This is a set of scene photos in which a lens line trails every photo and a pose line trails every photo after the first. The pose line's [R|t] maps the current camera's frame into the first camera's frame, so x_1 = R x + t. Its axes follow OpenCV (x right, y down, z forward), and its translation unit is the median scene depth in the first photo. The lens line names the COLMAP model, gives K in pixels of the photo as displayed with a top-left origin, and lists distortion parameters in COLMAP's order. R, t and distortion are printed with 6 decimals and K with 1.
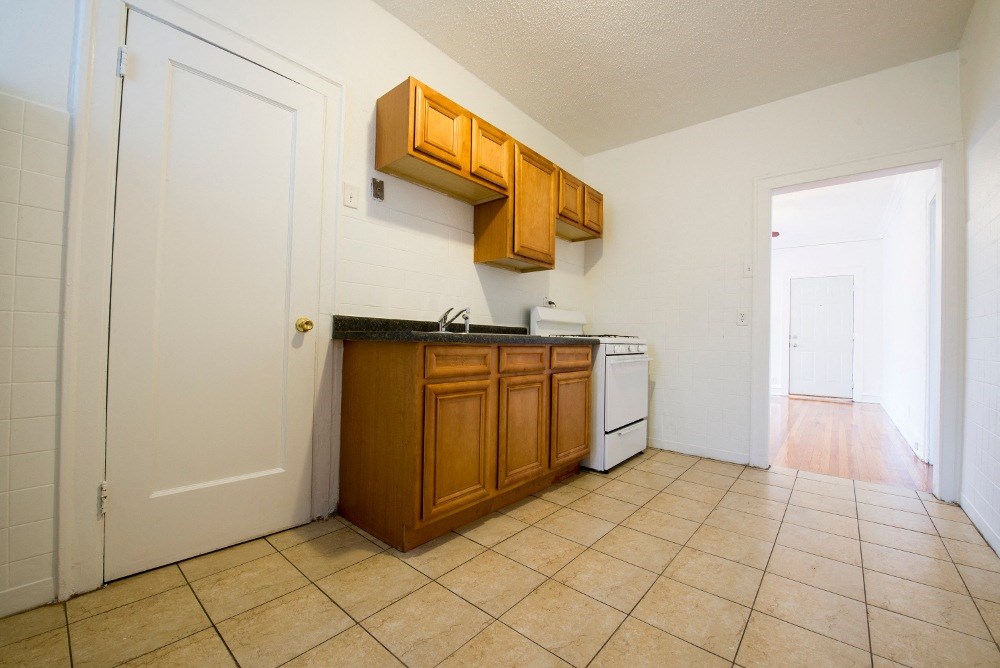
lens RADIAL K [[402.8, 0, 499.5], [0, 402.8, 333.5], [0, 0, 1]] dist [-0.018068, 0.000096]
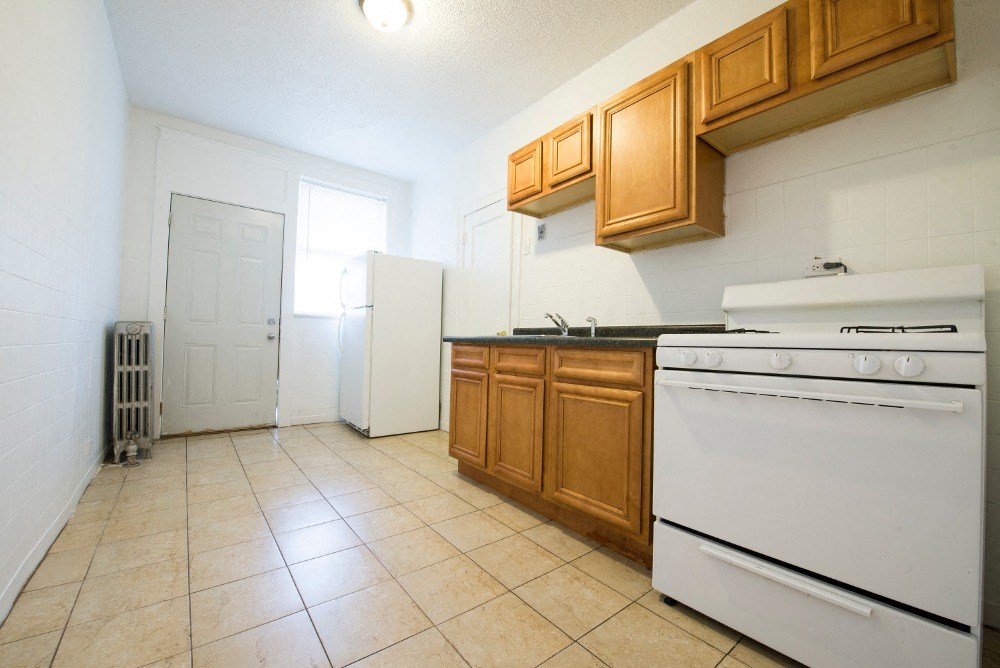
lens RADIAL K [[402.8, 0, 501.2], [0, 402.8, 335.9], [0, 0, 1]] dist [-0.018068, 0.000096]
pose [[-0.193294, -0.042867, -0.980204, 0.973315], [-0.012863, 0.999070, -0.041156, 0.042920], [0.981057, 0.004653, -0.193666, 1.065476]]
